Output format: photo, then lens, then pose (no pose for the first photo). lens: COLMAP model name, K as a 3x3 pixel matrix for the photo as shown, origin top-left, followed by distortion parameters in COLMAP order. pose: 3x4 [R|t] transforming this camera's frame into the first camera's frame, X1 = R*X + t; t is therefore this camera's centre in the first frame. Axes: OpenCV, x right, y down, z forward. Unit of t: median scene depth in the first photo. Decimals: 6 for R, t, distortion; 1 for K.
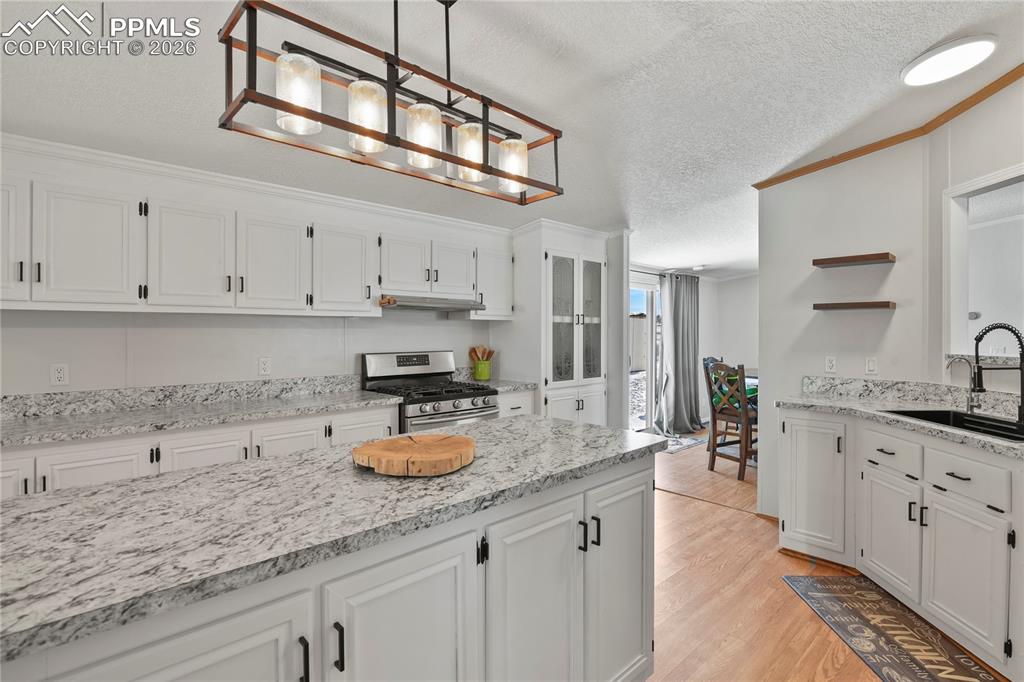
lens RADIAL K [[493.9, 0, 516.6], [0, 493.9, 336.6], [0, 0, 1]] dist [-0.004596, -0.000388]
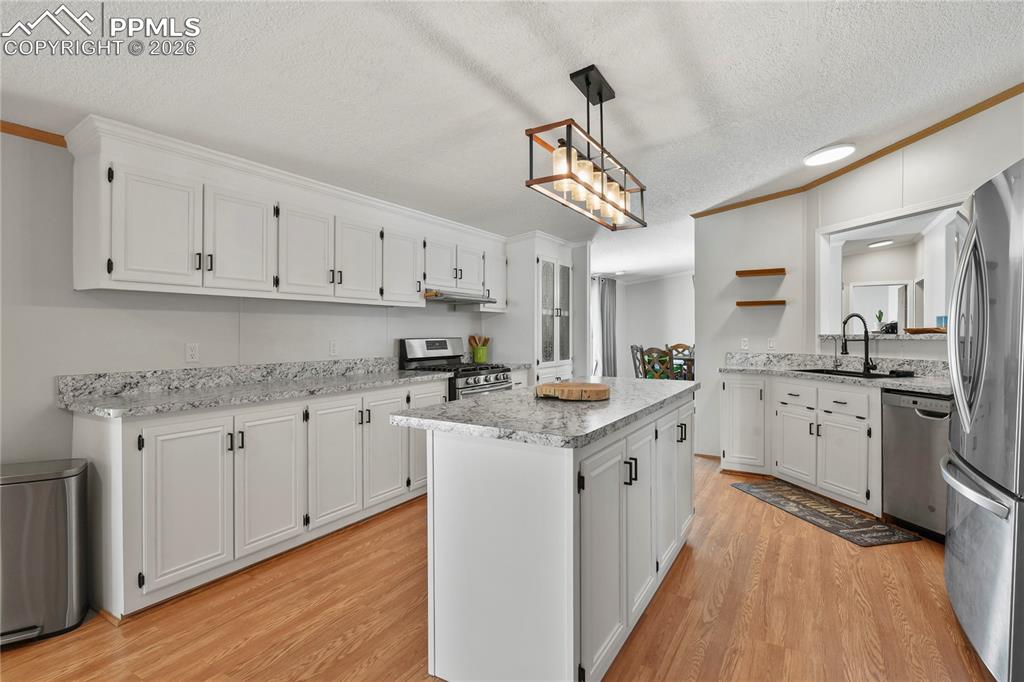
lens RADIAL K [[491.2, 0, 515.1], [0, 491.2, 336.5], [0, 0, 1]] dist [-0.002599, -0.000242]
pose [[0.966351, -0.003017, 0.257209, -0.397430], [0.002770, 0.999995, 0.001322, 0.032166], [-0.257212, -0.000565, 0.966355, -0.223562]]
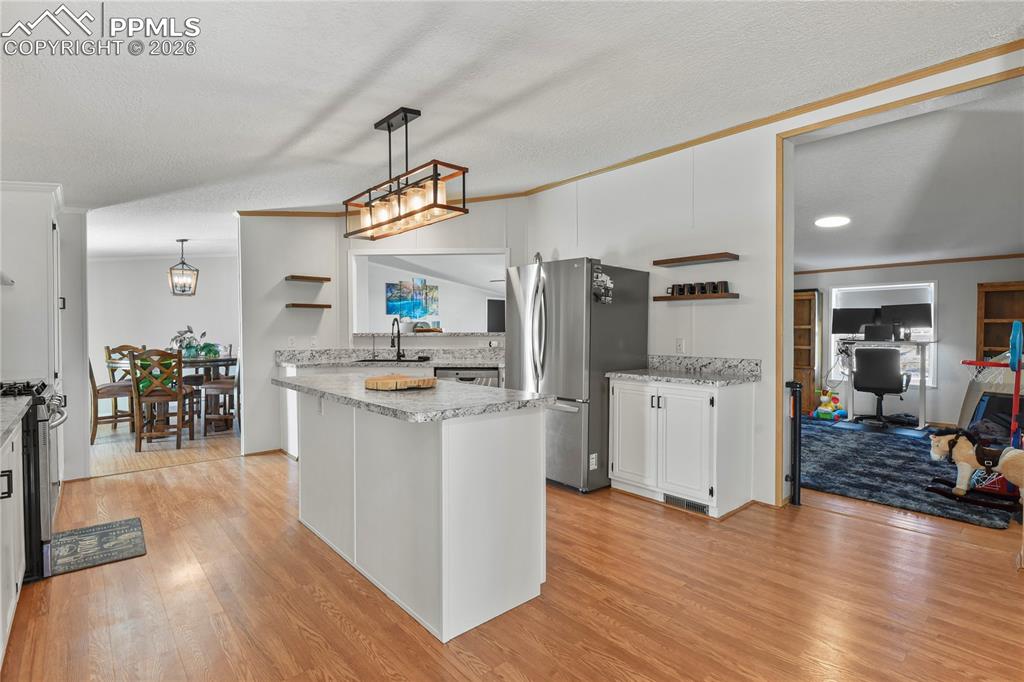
lens RADIAL K [[493.9, 0, 516.6], [0, 493.9, 336.6], [0, 0, 1]] dist [-0.004596, -0.000388]
pose [[0.043068, -0.011696, 0.999004, -0.952743], [0.007395, 0.999908, 0.011387, 0.027504], [-0.999045, 0.006897, 0.043150, 0.216721]]
